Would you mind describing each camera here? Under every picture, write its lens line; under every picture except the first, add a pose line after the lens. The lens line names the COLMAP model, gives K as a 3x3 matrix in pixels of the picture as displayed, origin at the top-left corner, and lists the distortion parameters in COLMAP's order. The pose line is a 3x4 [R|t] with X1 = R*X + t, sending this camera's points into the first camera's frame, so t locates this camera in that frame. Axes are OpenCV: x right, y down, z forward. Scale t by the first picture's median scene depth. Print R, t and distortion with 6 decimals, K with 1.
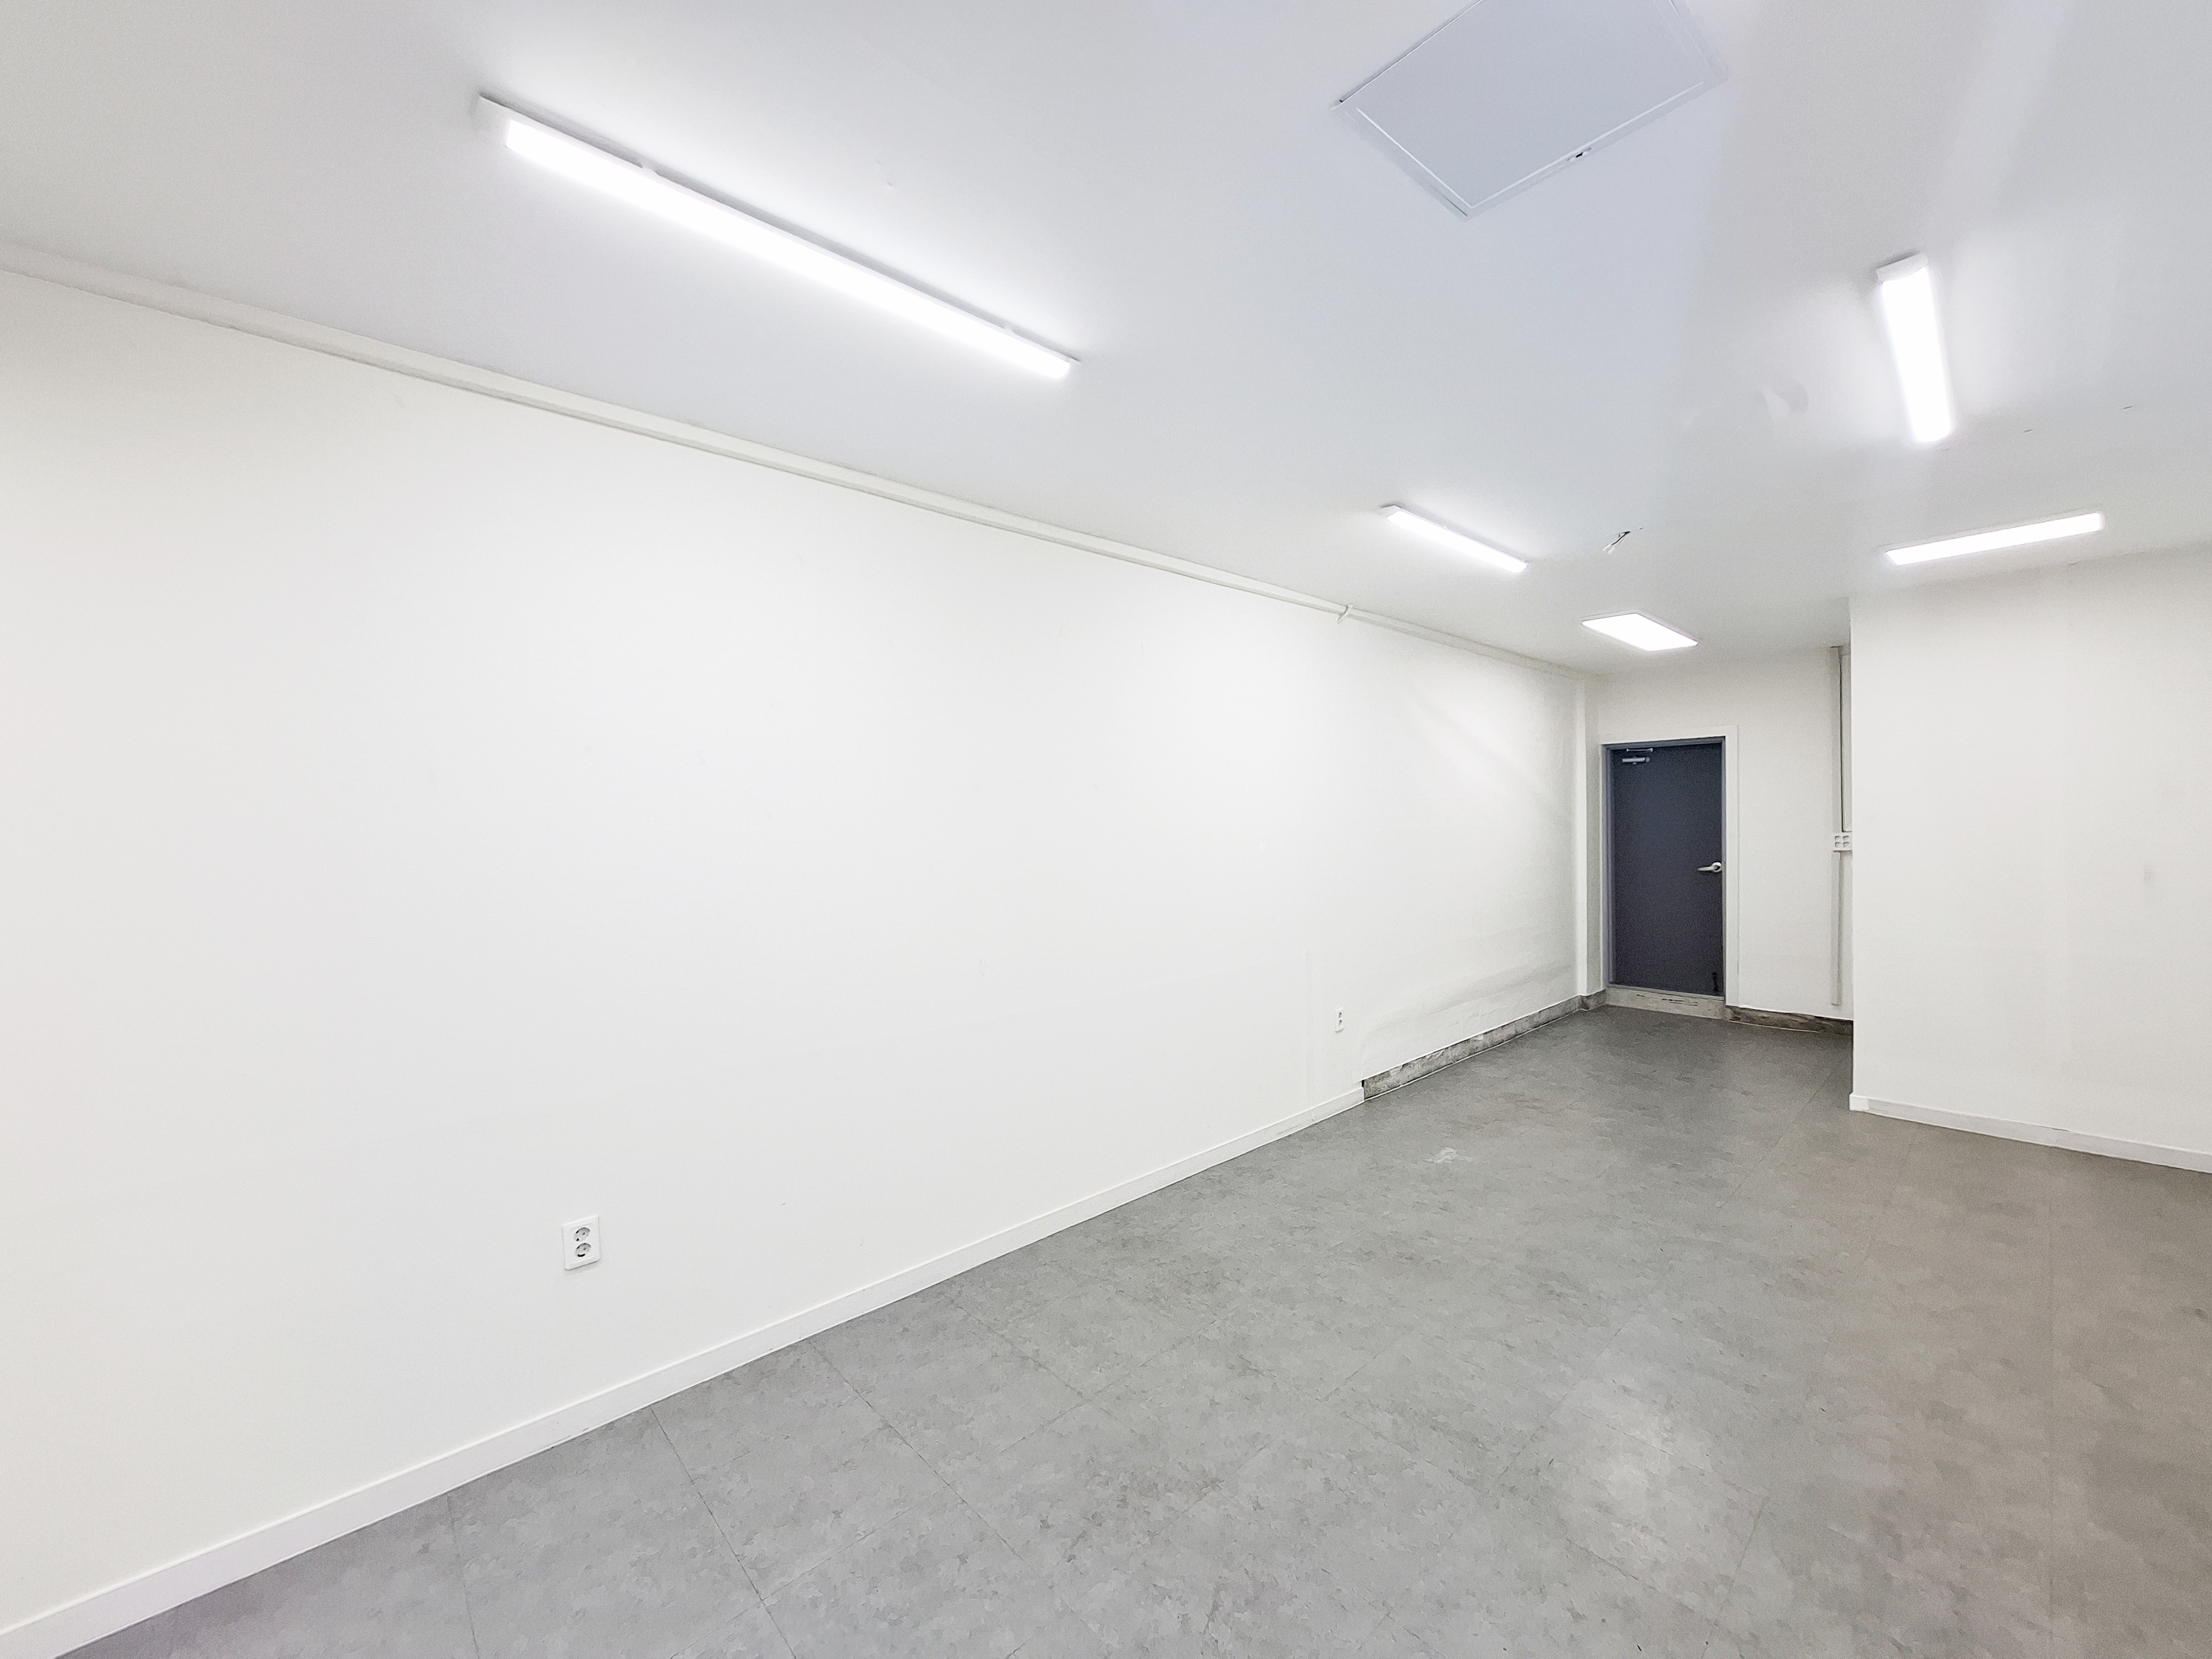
lens RADIAL K [[865.7, 0, 1099.5], [0, 865.7, 837.0], [0, 0, 1]] dist [-0.002941, 0.000096]
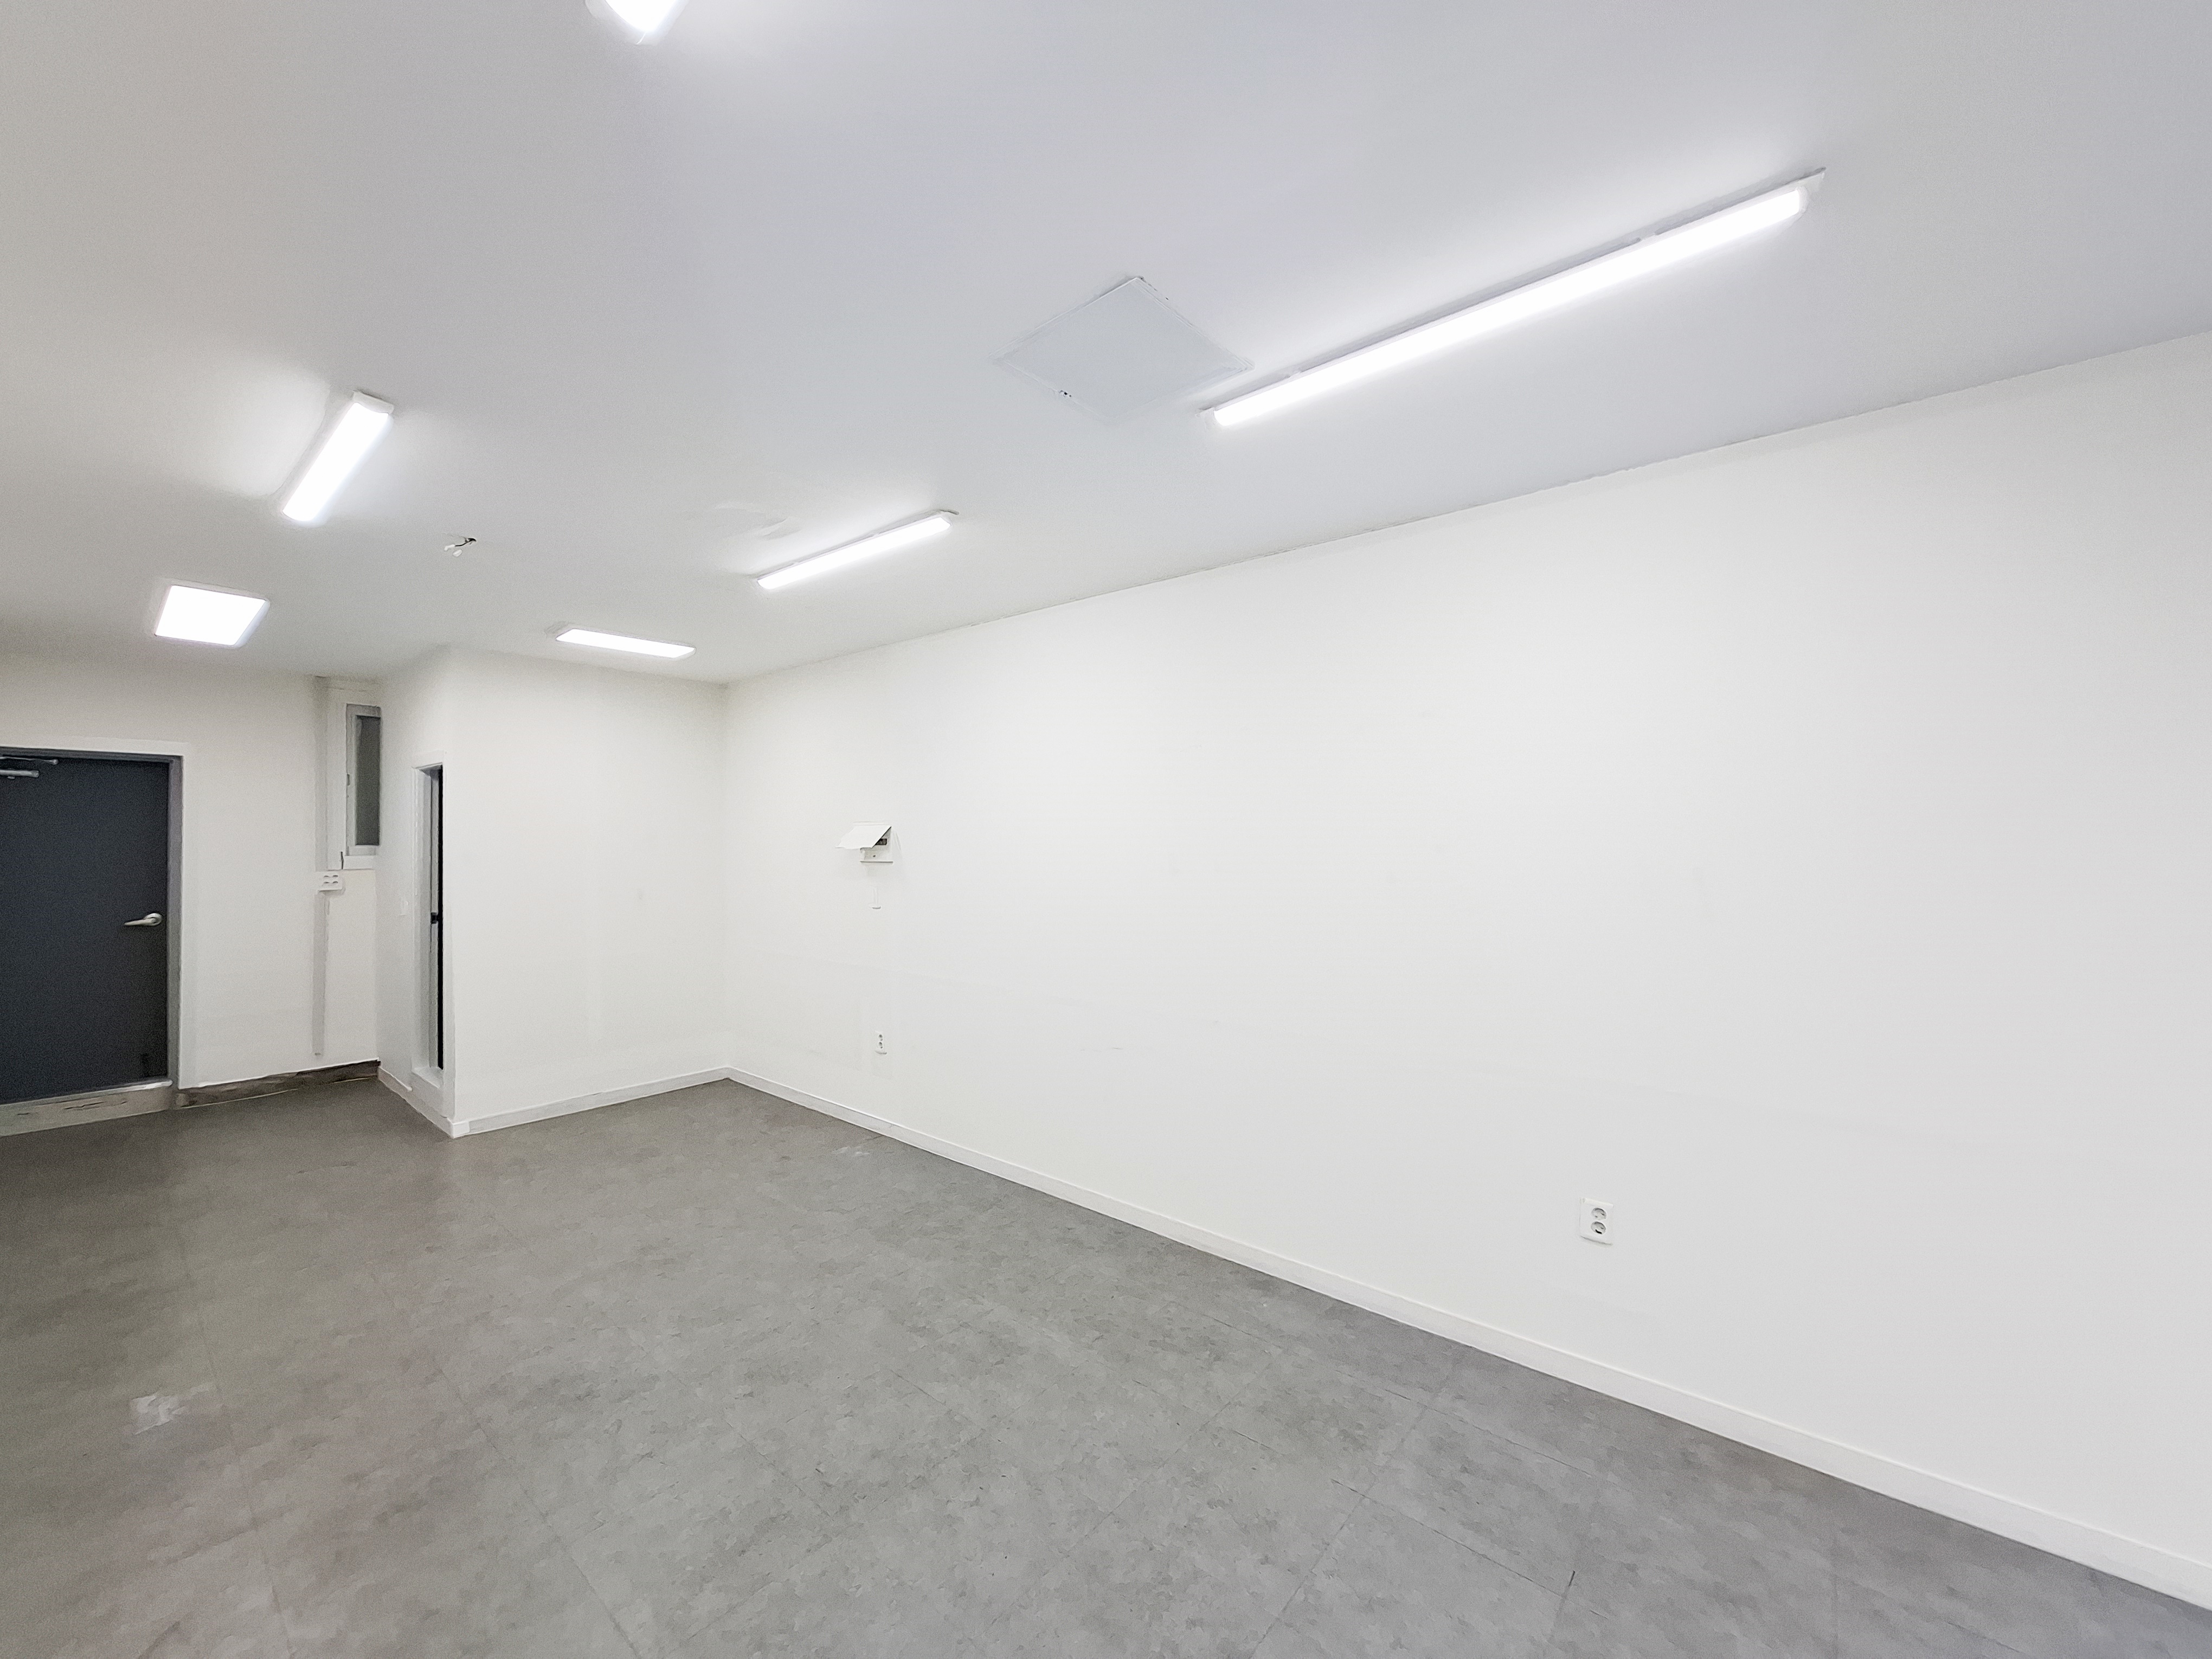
lens RADIAL K [[865.7, 0, 1099.5], [0, 865.7, 837.0], [0, 0, 1]] dist [-0.002941, 0.000096]
pose [[-0.140280, 0.019178, 0.989926, -0.330023], [0.021916, 0.999628, -0.016260, -0.014171], [-0.989869, 0.019414, -0.140648, 0.448660]]
